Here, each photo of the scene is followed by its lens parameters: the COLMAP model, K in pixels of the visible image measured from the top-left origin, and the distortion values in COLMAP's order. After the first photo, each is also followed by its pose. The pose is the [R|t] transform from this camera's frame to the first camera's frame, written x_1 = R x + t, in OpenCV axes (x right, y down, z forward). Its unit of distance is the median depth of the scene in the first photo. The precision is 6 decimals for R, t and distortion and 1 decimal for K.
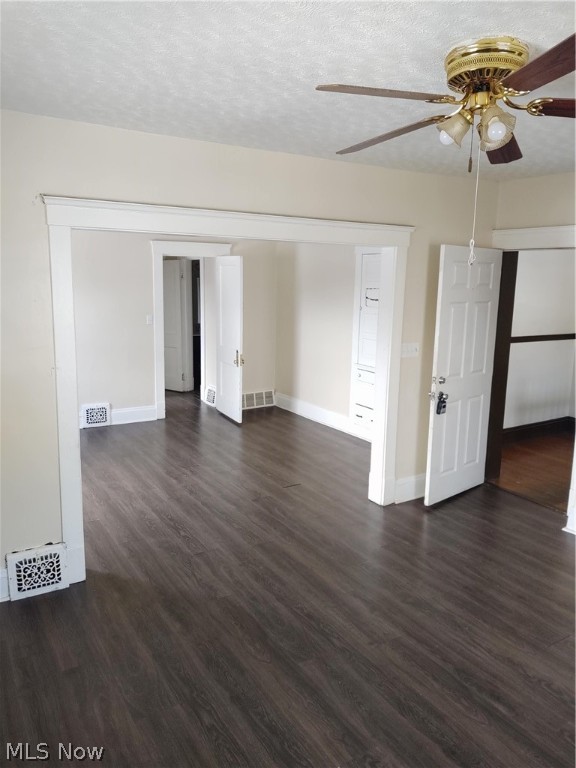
lens RADIAL K [[595.7, 0, 291.1], [0, 595.7, 380.1], [0, 0, 1]] dist [0.023502, -0.035833]
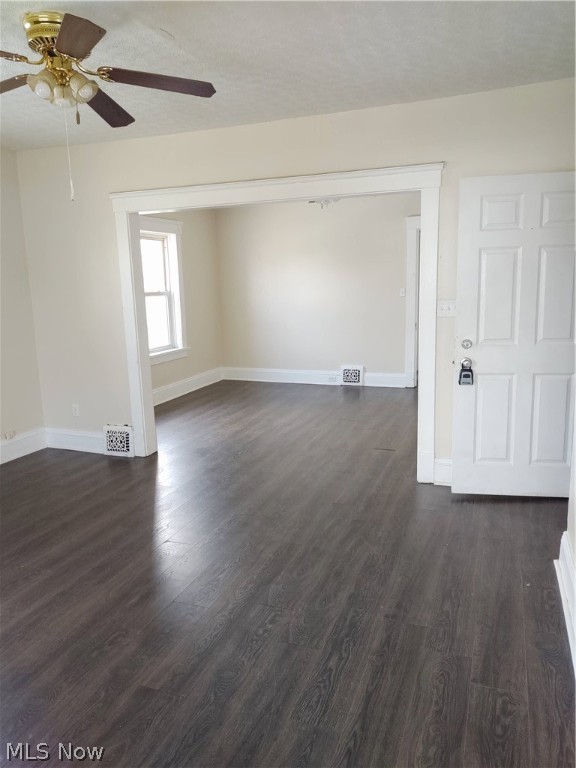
lens RADIAL K [[595.7, 0, 290.3], [0, 595.7, 386.6], [0, 0, 1]] dist [0.023502, -0.035833]
pose [[0.595866, 0.106604, -0.795977, 0.768720], [-0.098606, 0.993363, 0.059224, 0.034034], [0.797007, 0.043199, 0.602423, 0.308287]]
